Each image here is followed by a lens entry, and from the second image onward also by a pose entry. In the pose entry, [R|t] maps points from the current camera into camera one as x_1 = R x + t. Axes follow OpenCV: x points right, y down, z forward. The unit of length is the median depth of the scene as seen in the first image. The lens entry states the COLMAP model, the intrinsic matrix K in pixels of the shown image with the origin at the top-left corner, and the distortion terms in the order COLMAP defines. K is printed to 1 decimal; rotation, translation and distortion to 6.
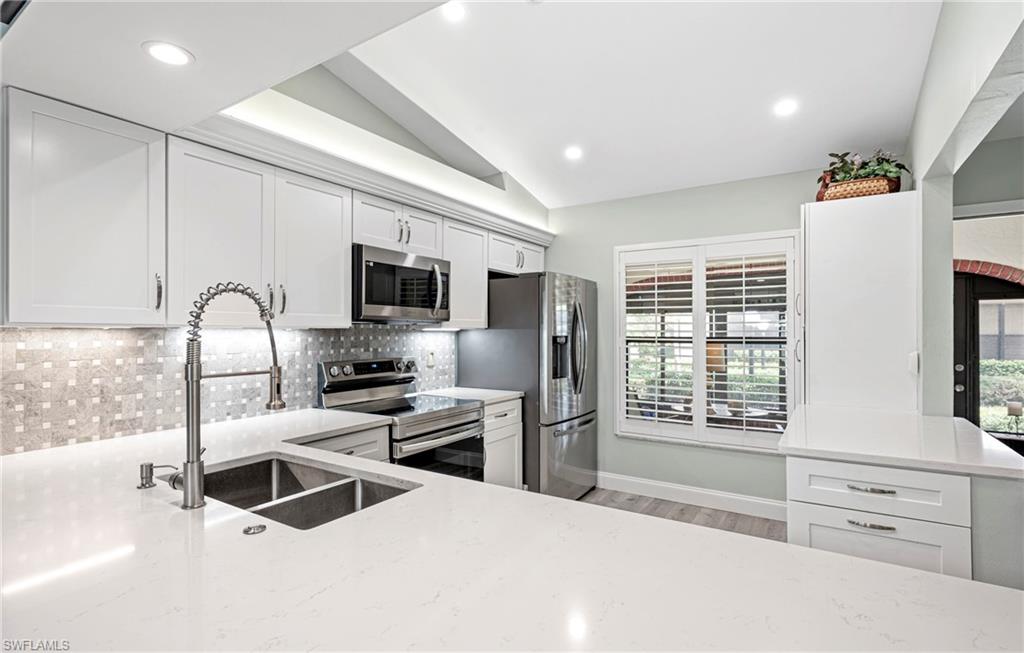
lens RADIAL K [[494.6, 0, 510.2], [0, 494.6, 330.1], [0, 0, 1]] dist [0.018734, -0.000170]
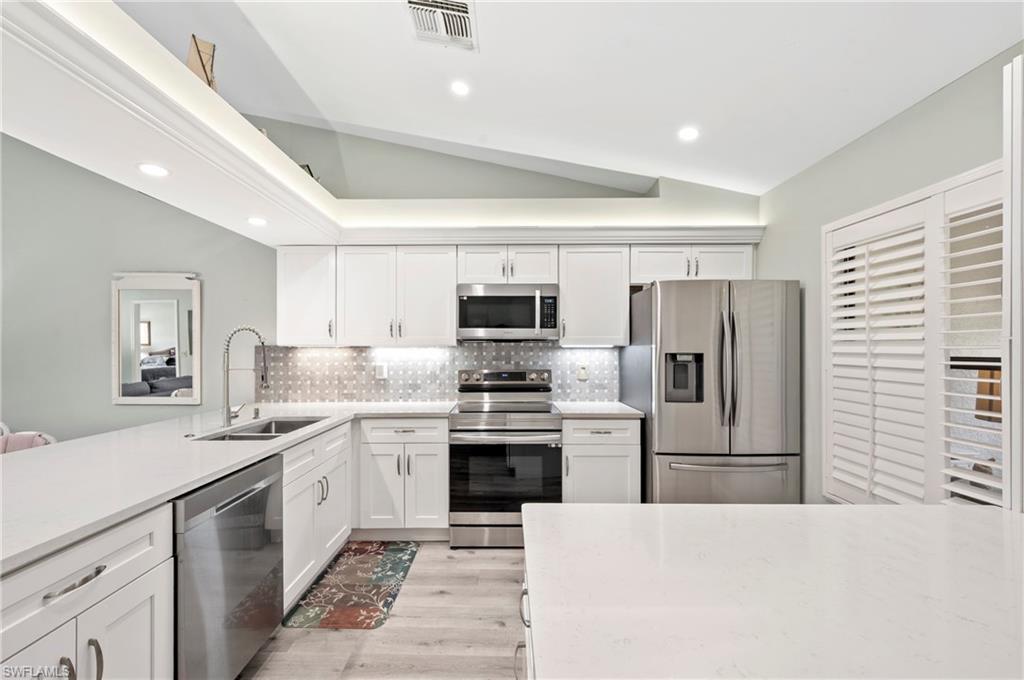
lens RADIAL K [[427.2, 0, 510.1], [0, 427.2, 342.8], [0, 0, 1]] dist [0.002716, 0.000356]
pose [[0.546142, -0.012244, -0.837603, 0.663839], [0.004317, 0.999921, -0.011802, 0.001730], [0.837681, 0.002829, 0.546152, 0.413769]]
